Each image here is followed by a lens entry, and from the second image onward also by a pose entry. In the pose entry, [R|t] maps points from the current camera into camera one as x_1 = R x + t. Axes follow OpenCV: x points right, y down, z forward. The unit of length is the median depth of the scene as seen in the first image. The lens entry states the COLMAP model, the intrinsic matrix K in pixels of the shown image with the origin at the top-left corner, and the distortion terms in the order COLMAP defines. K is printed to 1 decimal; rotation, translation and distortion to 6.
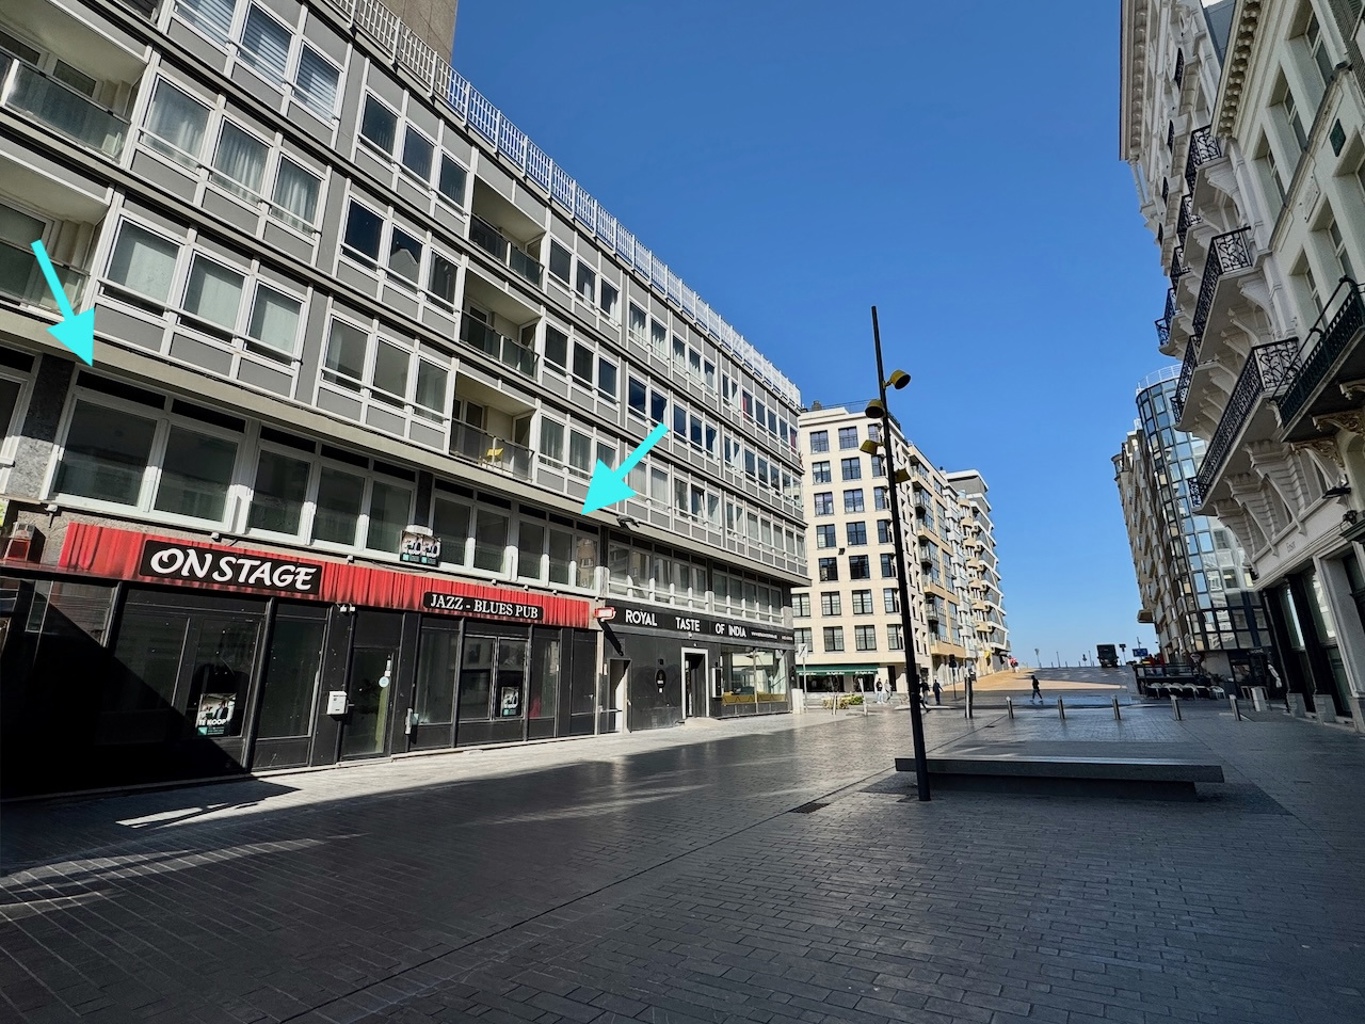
lens RADIAL K [[635.7, 0, 682.5], [0, 635.7, 512.0], [0, 0, 1]] dist [-0.001995, 0.000081]
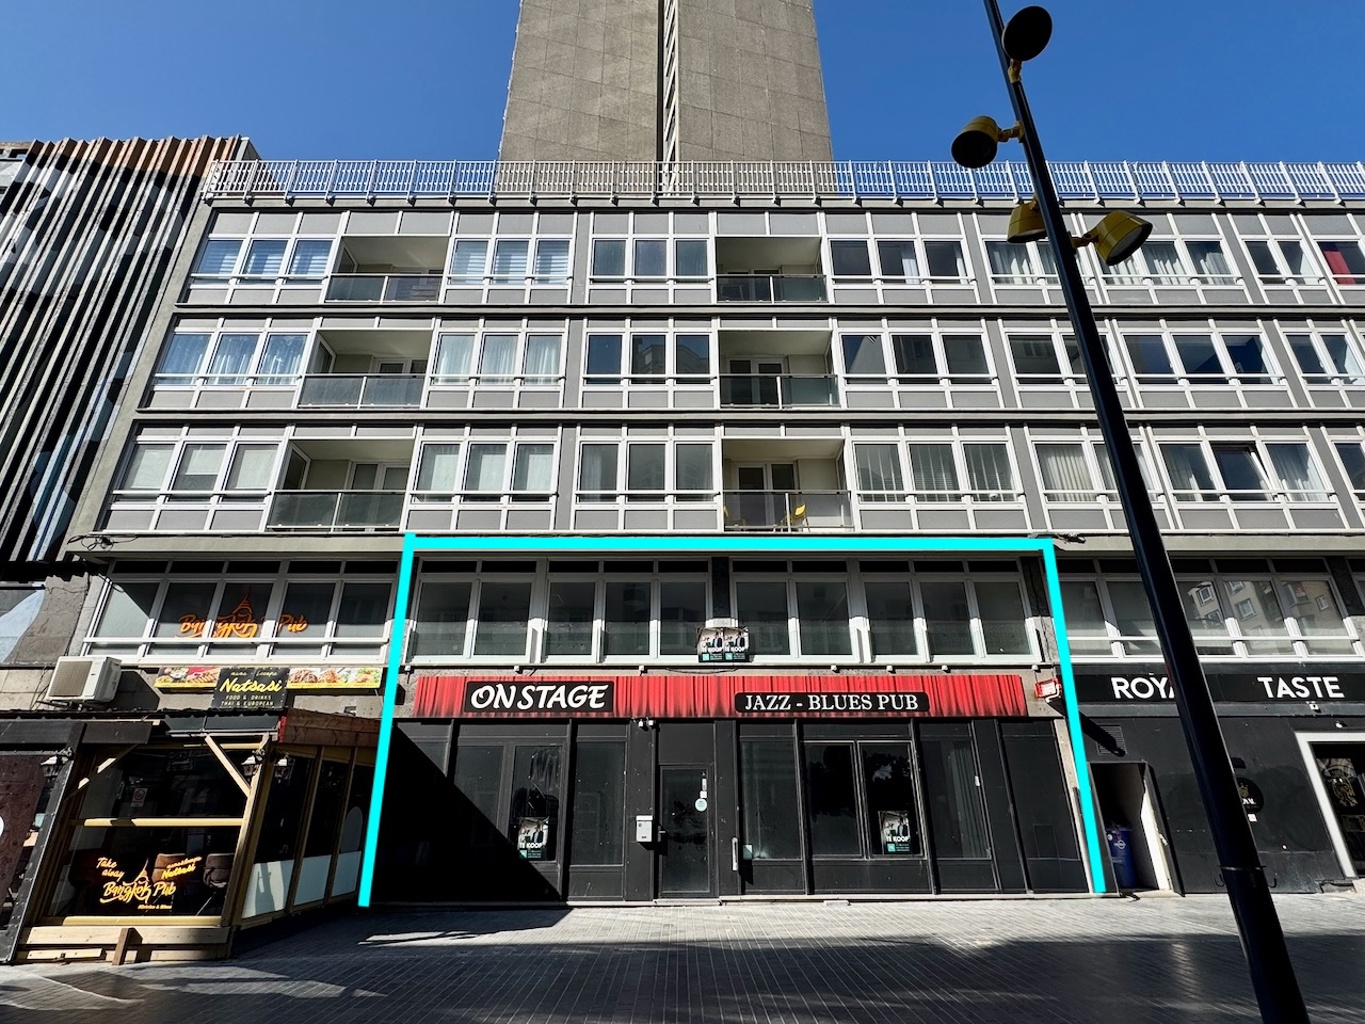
lens RADIAL K [[657.1, 0, 681.7], [0, 657.1, 542.7], [0, 0, 1]] dist [0.000550, -0.000679]
pose [[0.553990, -0.310770, -0.772345, 0.290620], [0.220146, 0.949377, -0.224095, 0.114111], [0.802889, -0.045882, 0.594361, 0.427385]]
